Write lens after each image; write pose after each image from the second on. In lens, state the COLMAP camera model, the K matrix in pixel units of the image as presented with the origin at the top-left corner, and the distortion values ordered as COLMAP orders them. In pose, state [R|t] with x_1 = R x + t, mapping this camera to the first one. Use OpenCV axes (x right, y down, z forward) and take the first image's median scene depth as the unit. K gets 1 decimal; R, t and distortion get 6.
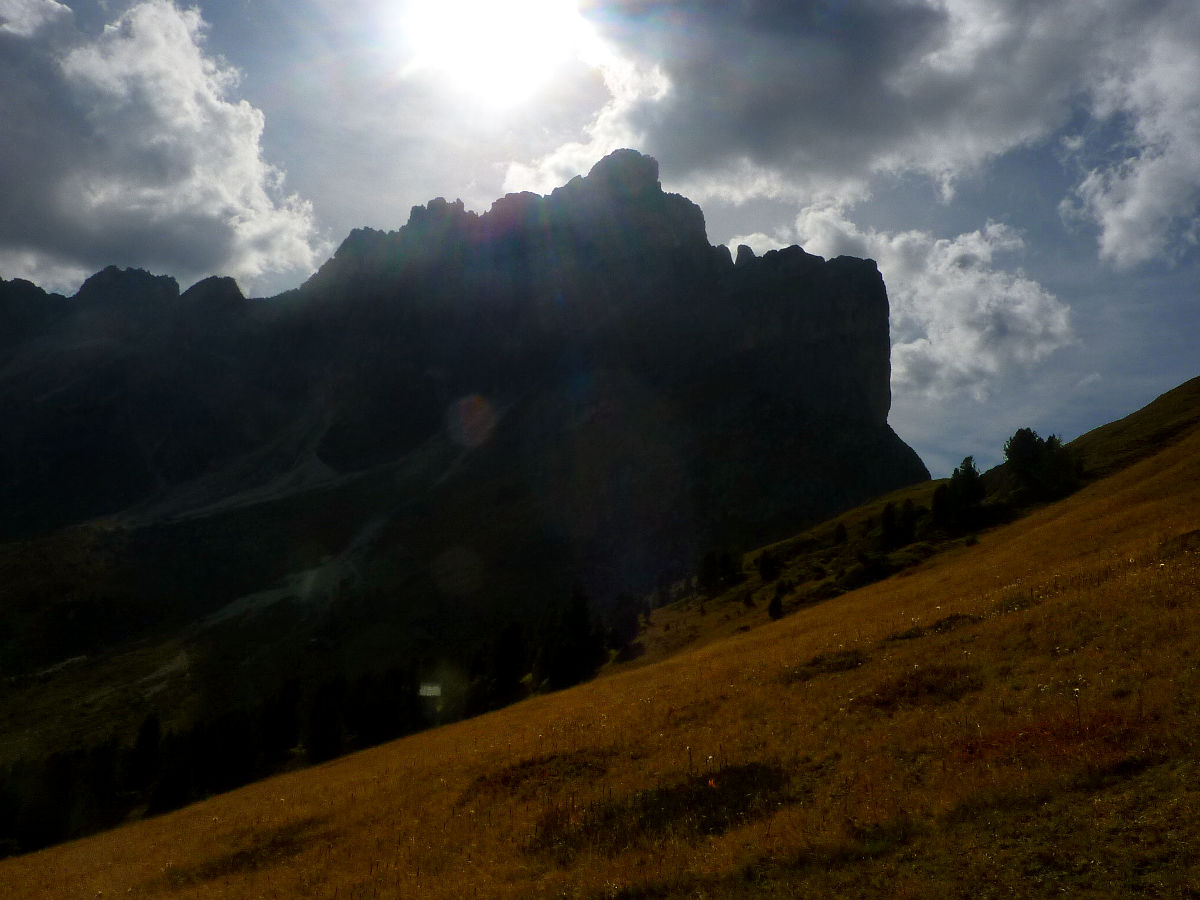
lens RADIAL K [[894.4, 0, 600.9], [0, 894.4, 454.3], [0, 0, 1]] dist [-0.026090, -0.003677]
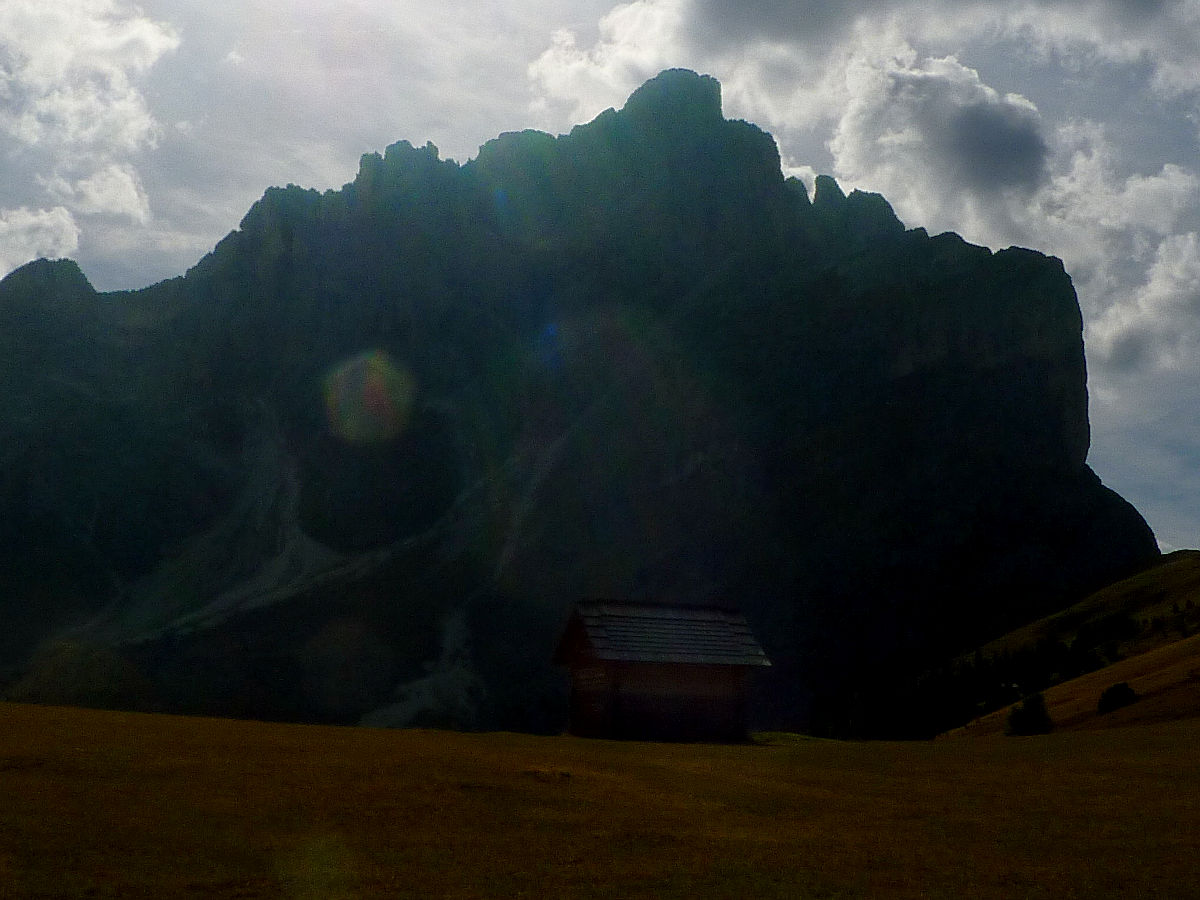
lens RADIAL K [[1567.7, 0, 599.6], [0, 1567.7, 449.2], [0, 0, 1]] dist [0.030900, 0.000000]
pose [[0.997579, -0.048426, 0.049910, -0.100872], [0.049210, 0.998682, -0.014597, -0.025489], [-0.049138, 0.017017, 0.998647, -0.212132]]
